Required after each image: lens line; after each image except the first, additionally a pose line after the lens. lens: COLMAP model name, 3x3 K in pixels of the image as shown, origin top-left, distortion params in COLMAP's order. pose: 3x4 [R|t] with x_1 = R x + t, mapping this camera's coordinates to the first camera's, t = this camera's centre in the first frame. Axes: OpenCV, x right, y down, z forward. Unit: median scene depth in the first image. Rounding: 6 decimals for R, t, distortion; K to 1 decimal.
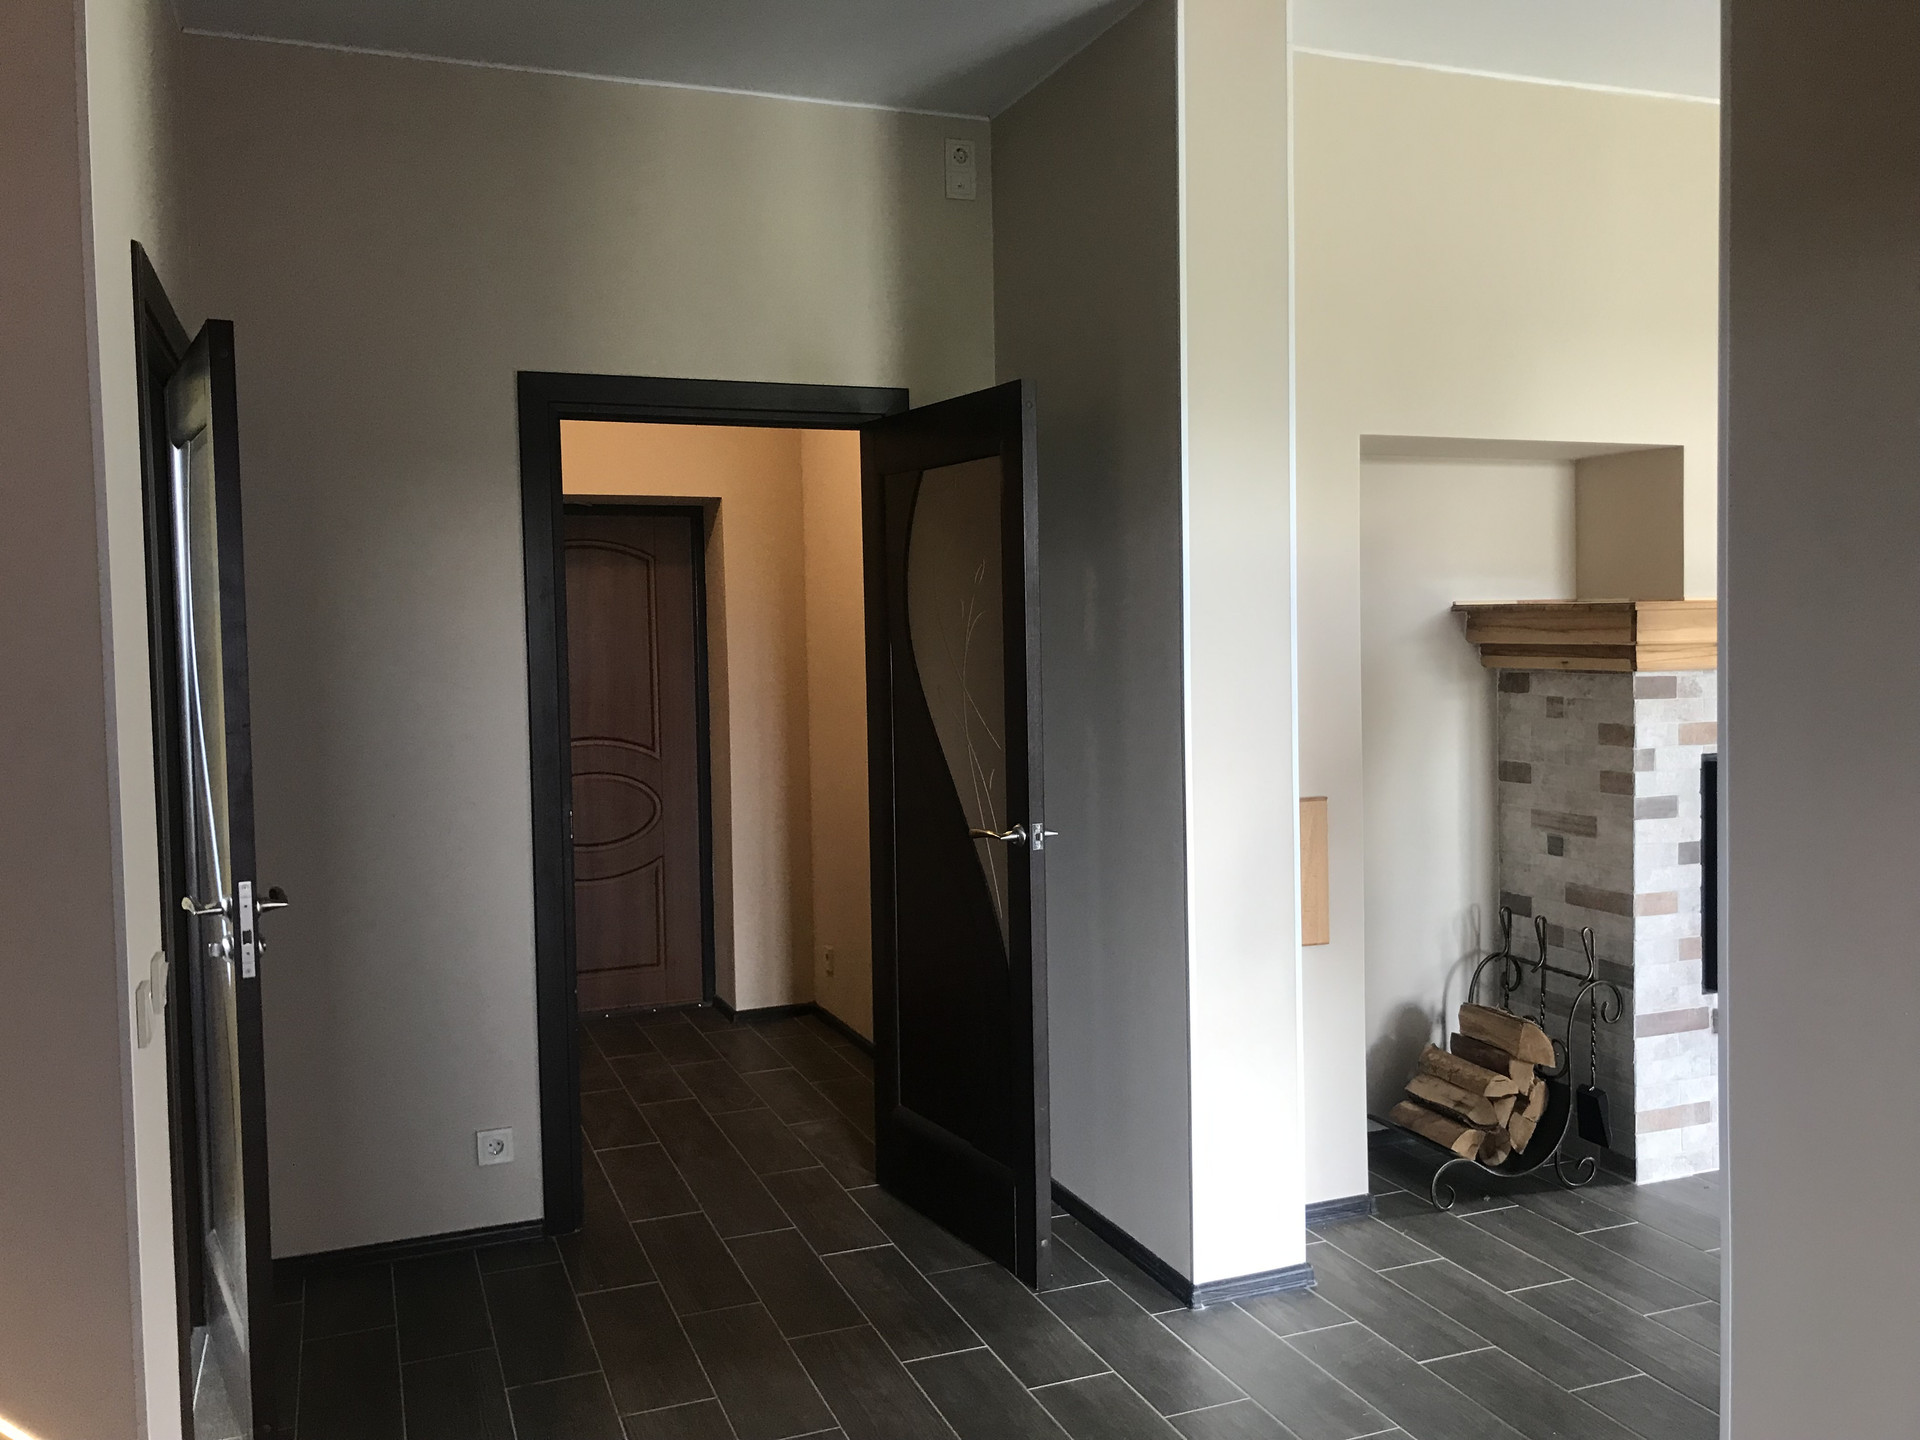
lens RADIAL K [[1572.7, 0, 958.9], [0, 1572.7, 695.3], [0, 0, 1]] dist [0.012809, -0.001326]
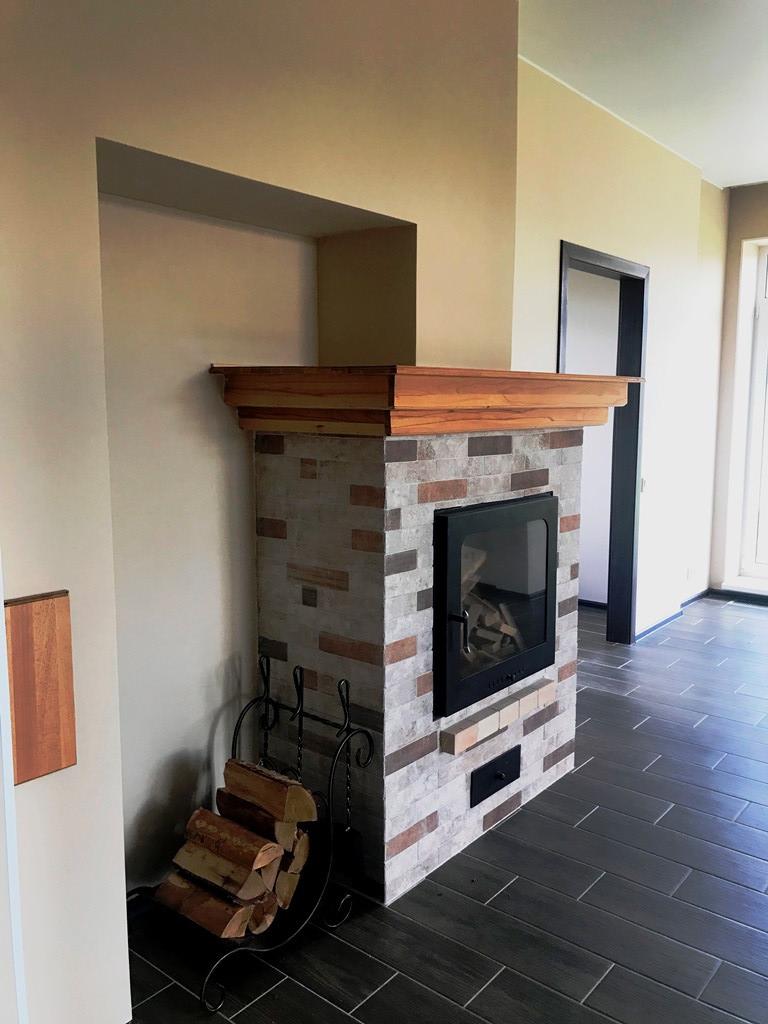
lens RADIAL K [[862.7, 0, 408.1], [0, 862.7, 513.1], [0, 0, 1]] dist [0.137026, -0.368137]
pose [[0.859810, -0.044272, 0.508692, 0.146142], [0.001056, 0.996386, 0.084933, -0.012205], [-0.510614, -0.072489, 0.856749, 0.488168]]
